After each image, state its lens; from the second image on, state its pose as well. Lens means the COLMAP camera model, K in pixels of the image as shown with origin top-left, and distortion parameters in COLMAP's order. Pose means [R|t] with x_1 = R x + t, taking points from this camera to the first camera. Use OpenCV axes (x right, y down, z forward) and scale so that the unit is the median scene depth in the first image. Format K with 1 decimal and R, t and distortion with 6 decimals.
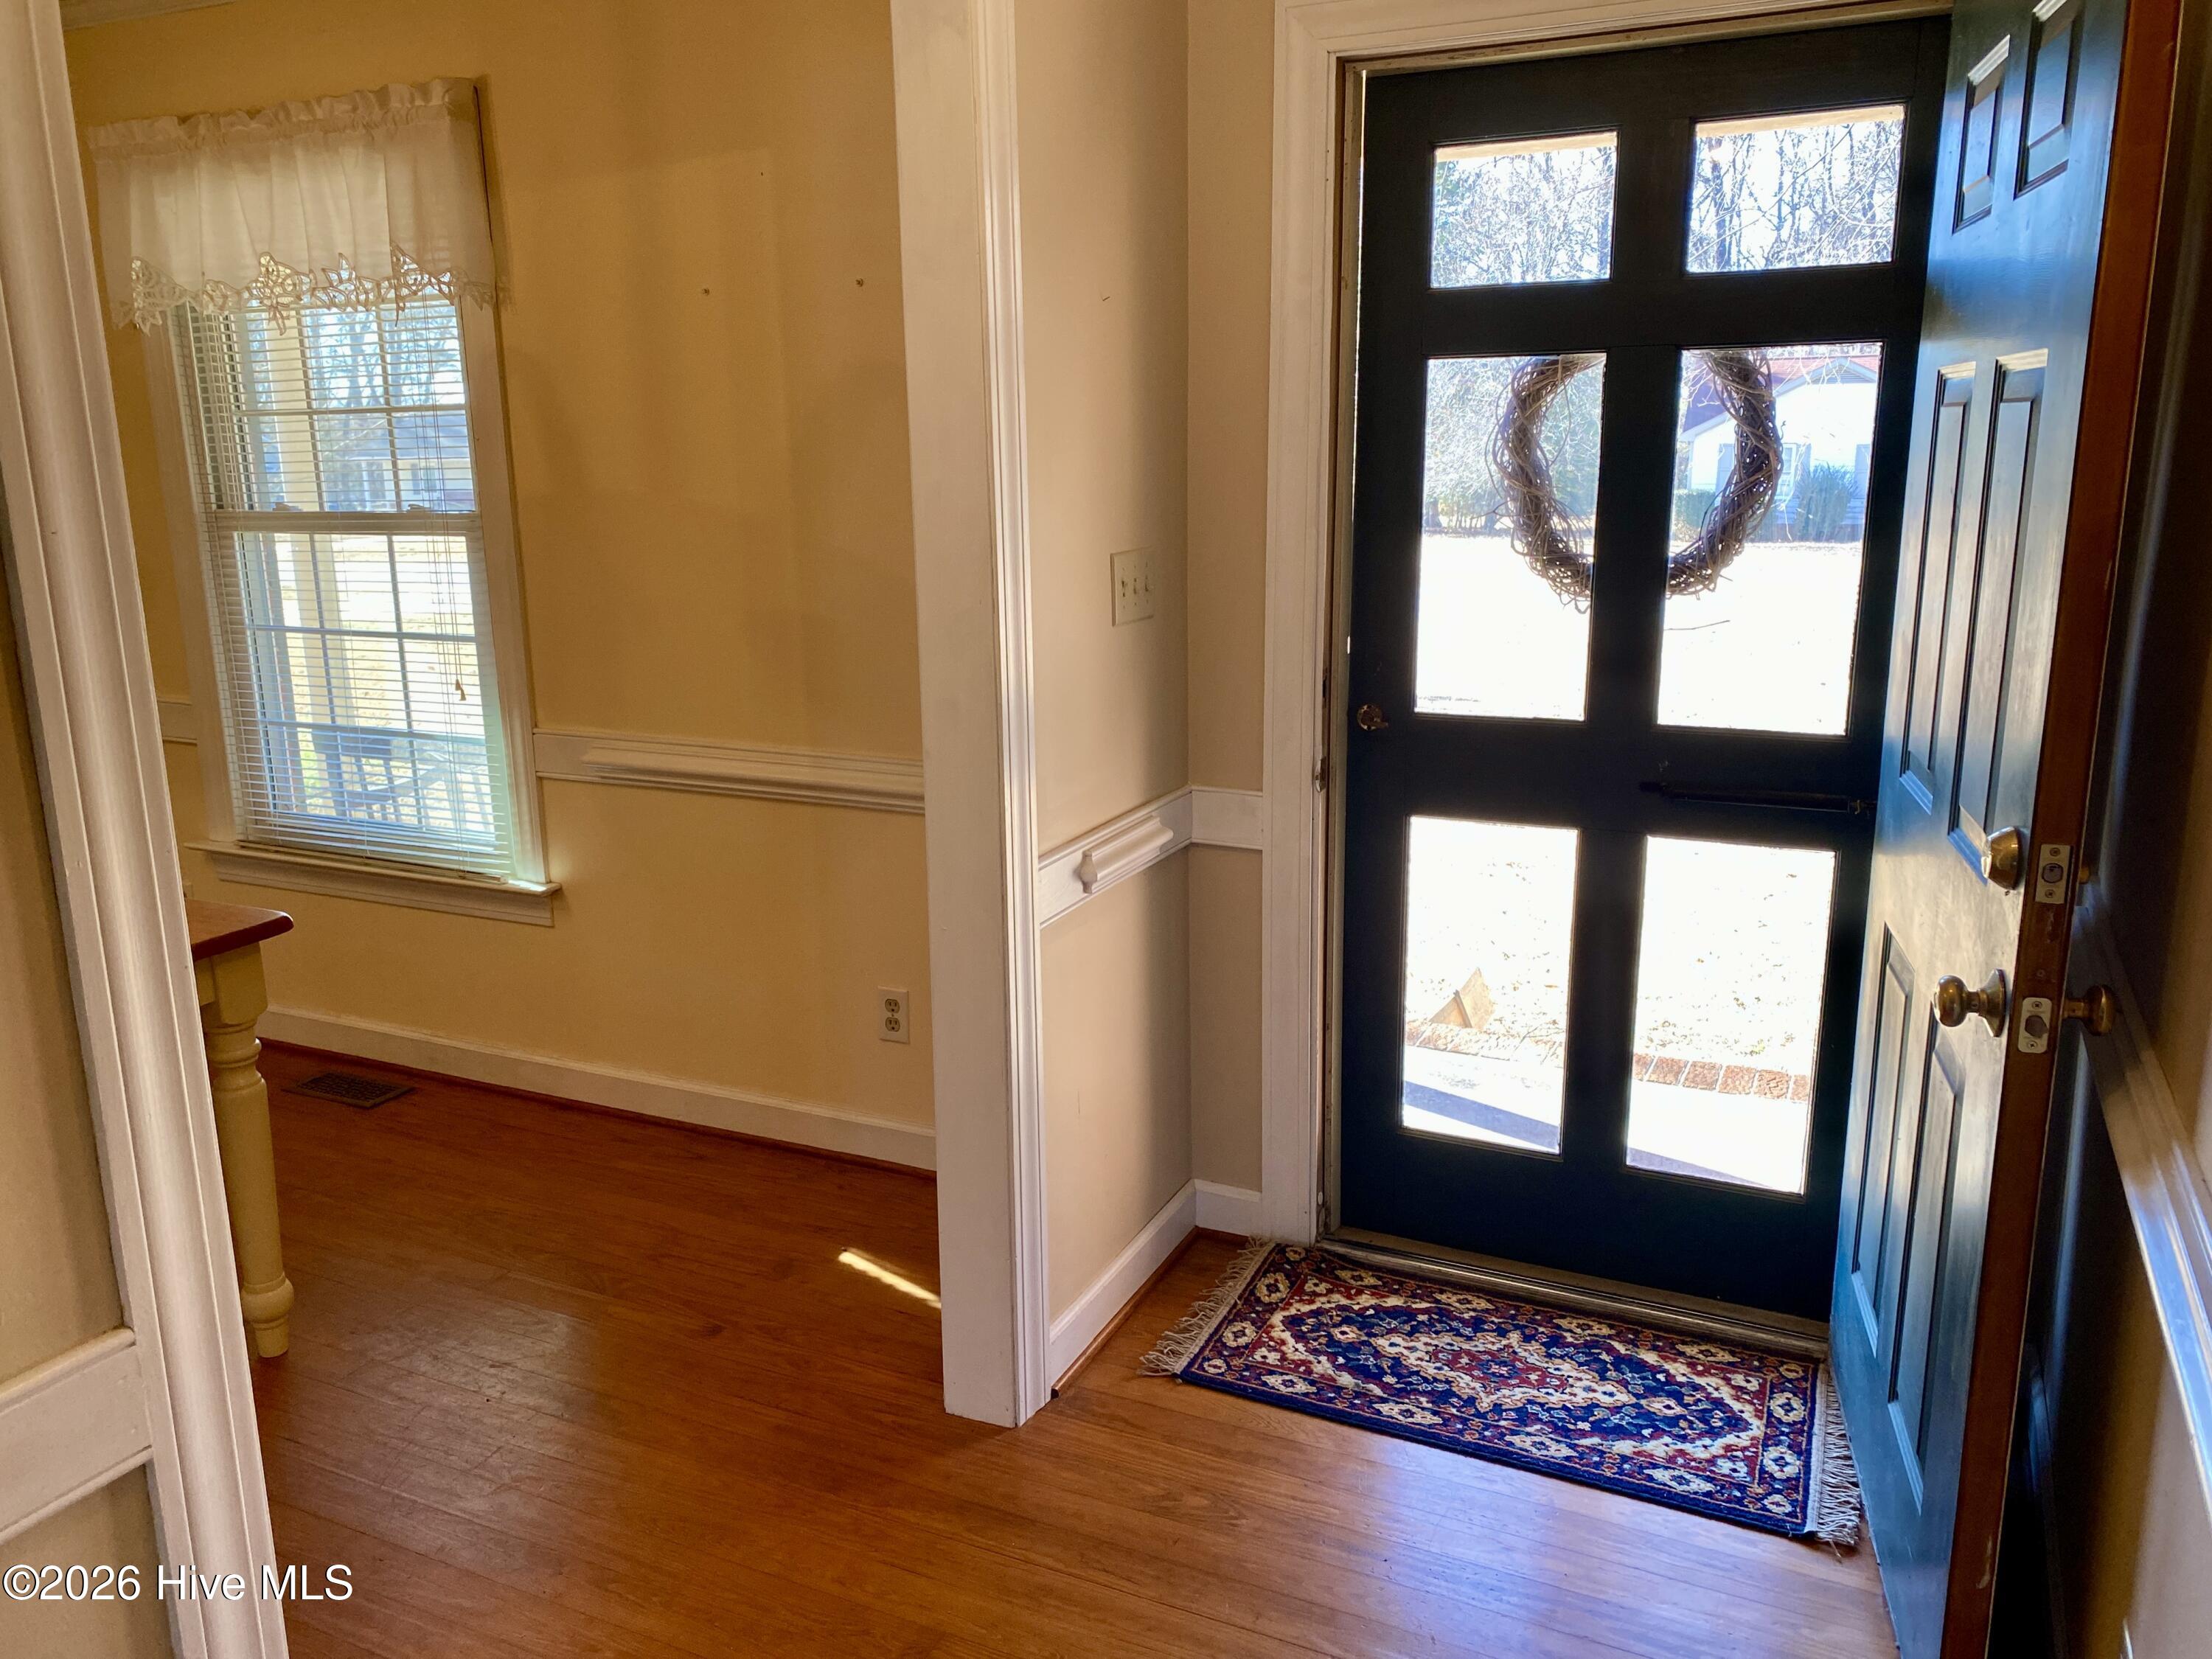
lens RADIAL K [[1681.2, 0, 1086.5], [0, 1681.2, 837.7], [0, 0, 1]] dist [0.017563, -0.023490]
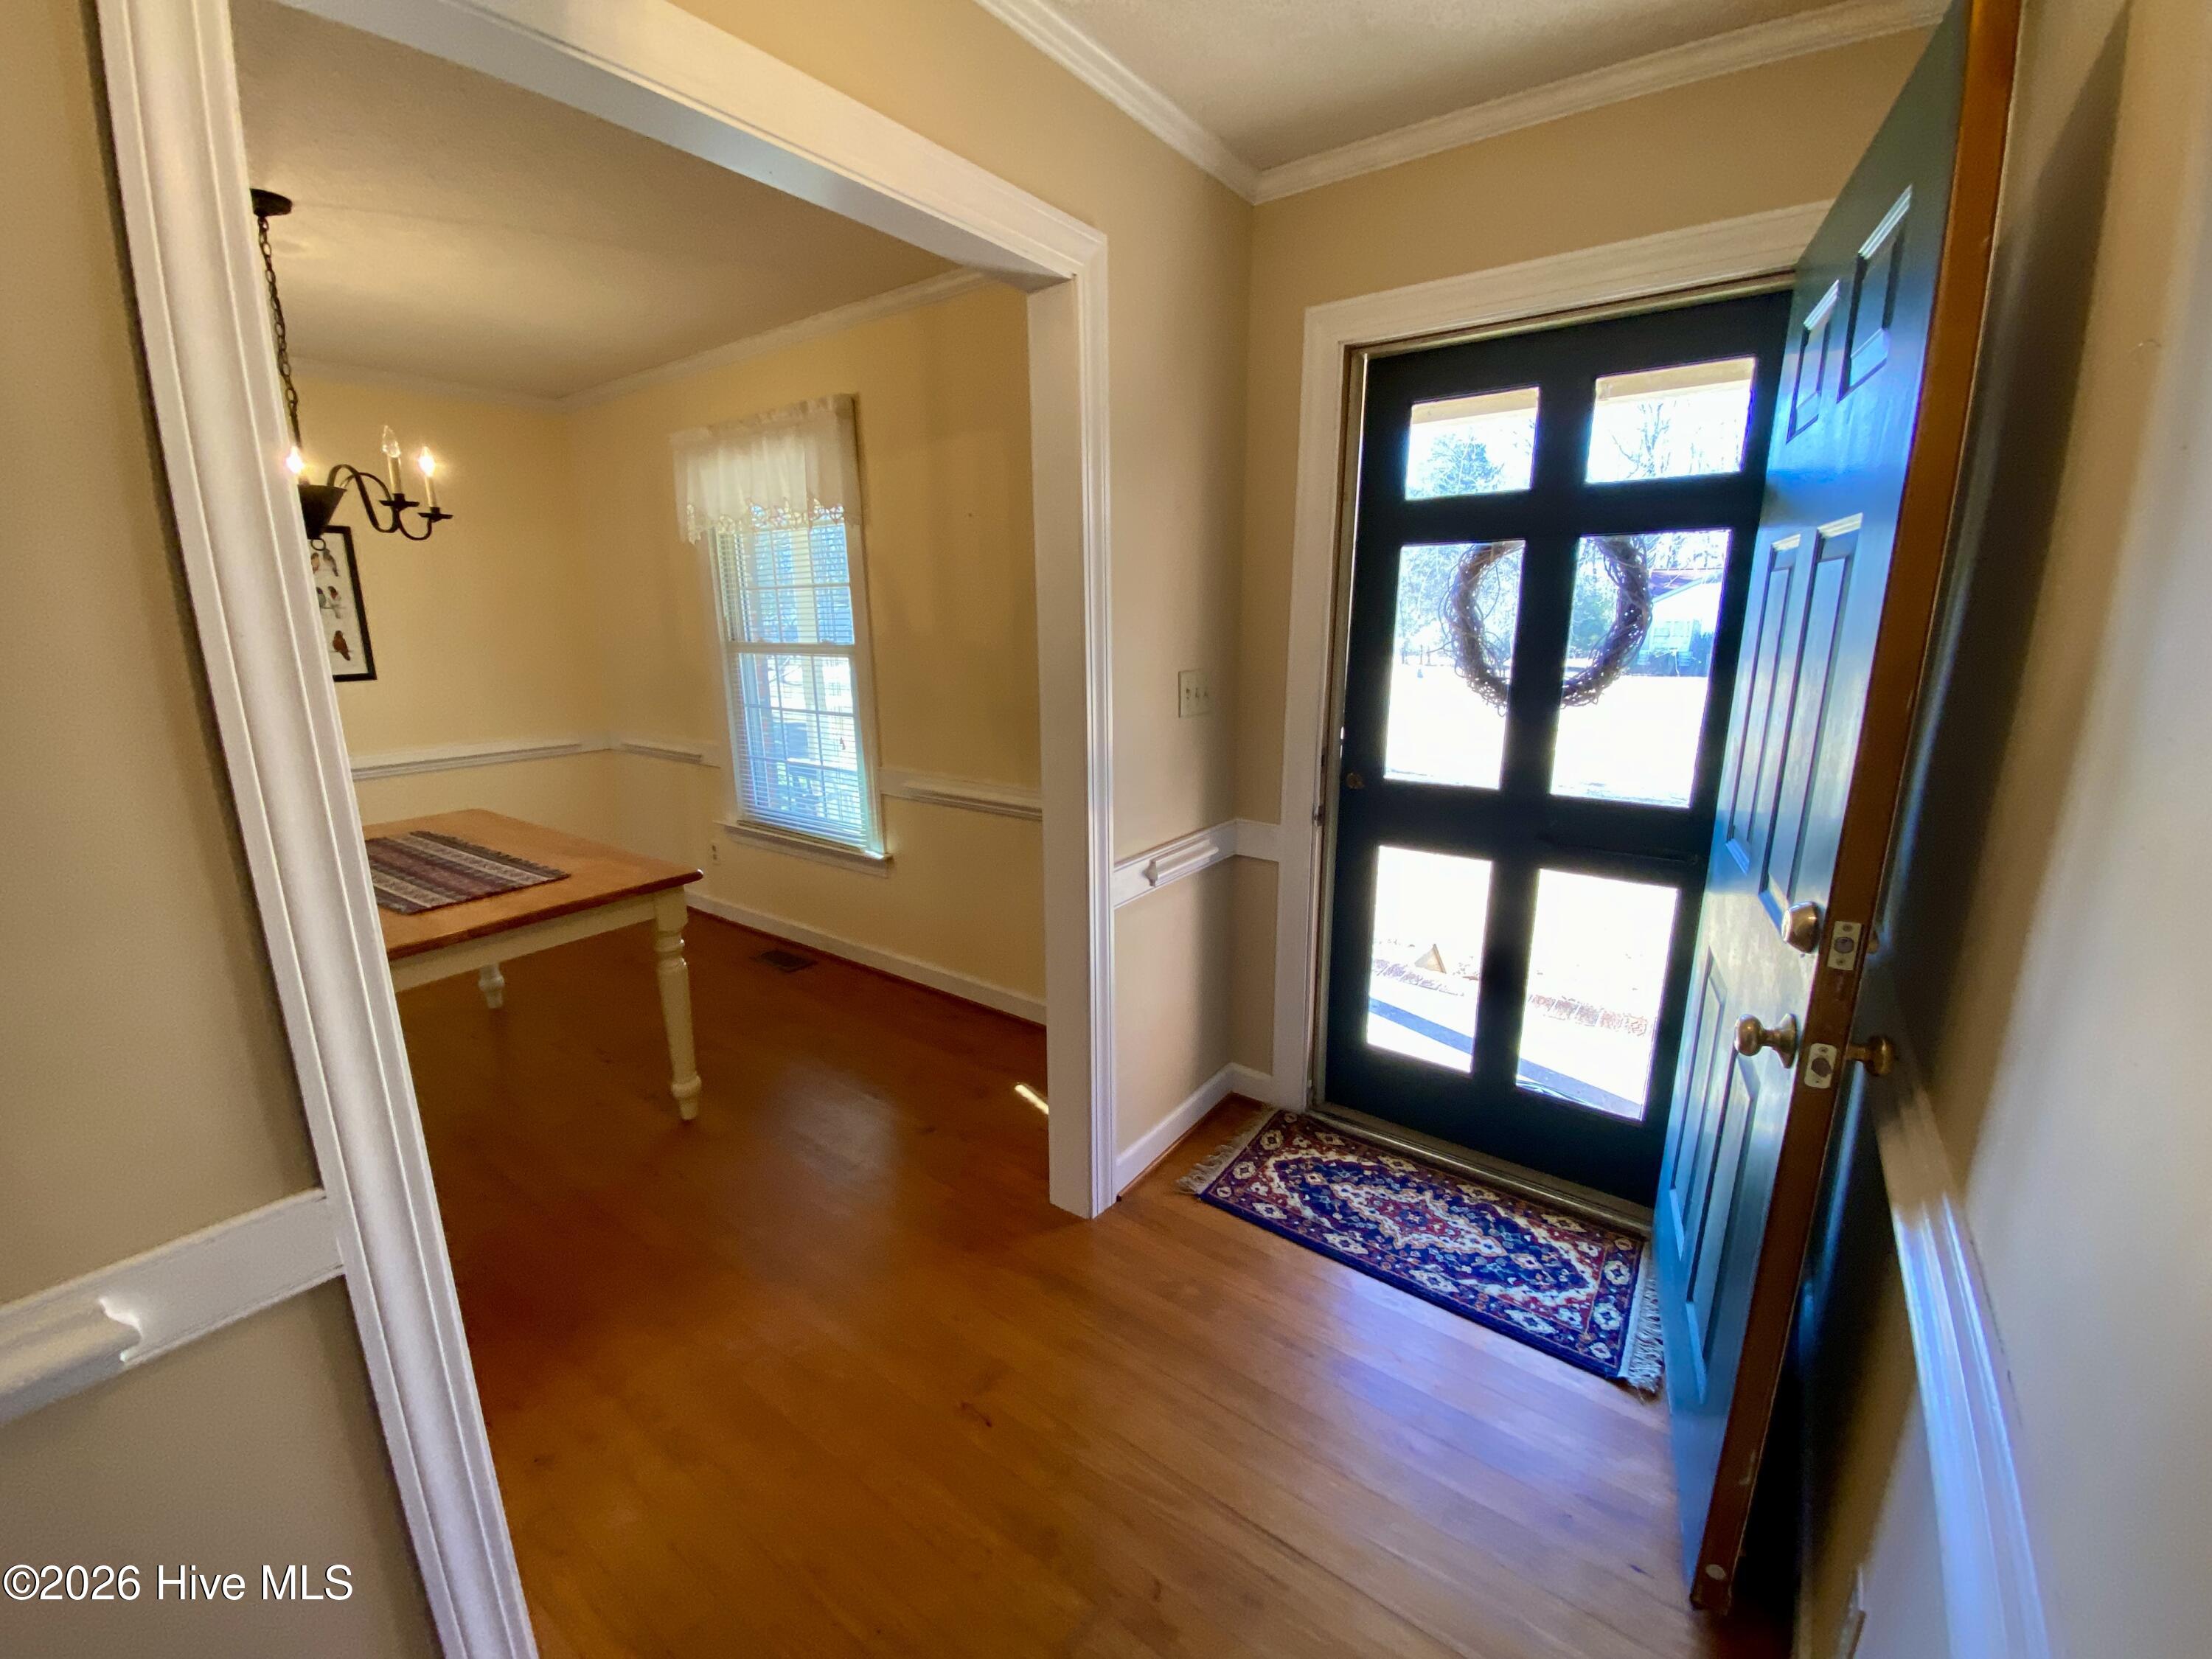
lens RADIAL K [[891.4, 0, 1098.0], [0, 891.4, 829.8], [0, 0, 1]] dist [0.006375, -0.011131]
pose [[0.982461, 0.048731, -0.179989, 0.091754], [-0.047794, 0.998812, 0.009540, -0.024141], [0.180240, -0.000770, 0.983622, 0.160087]]
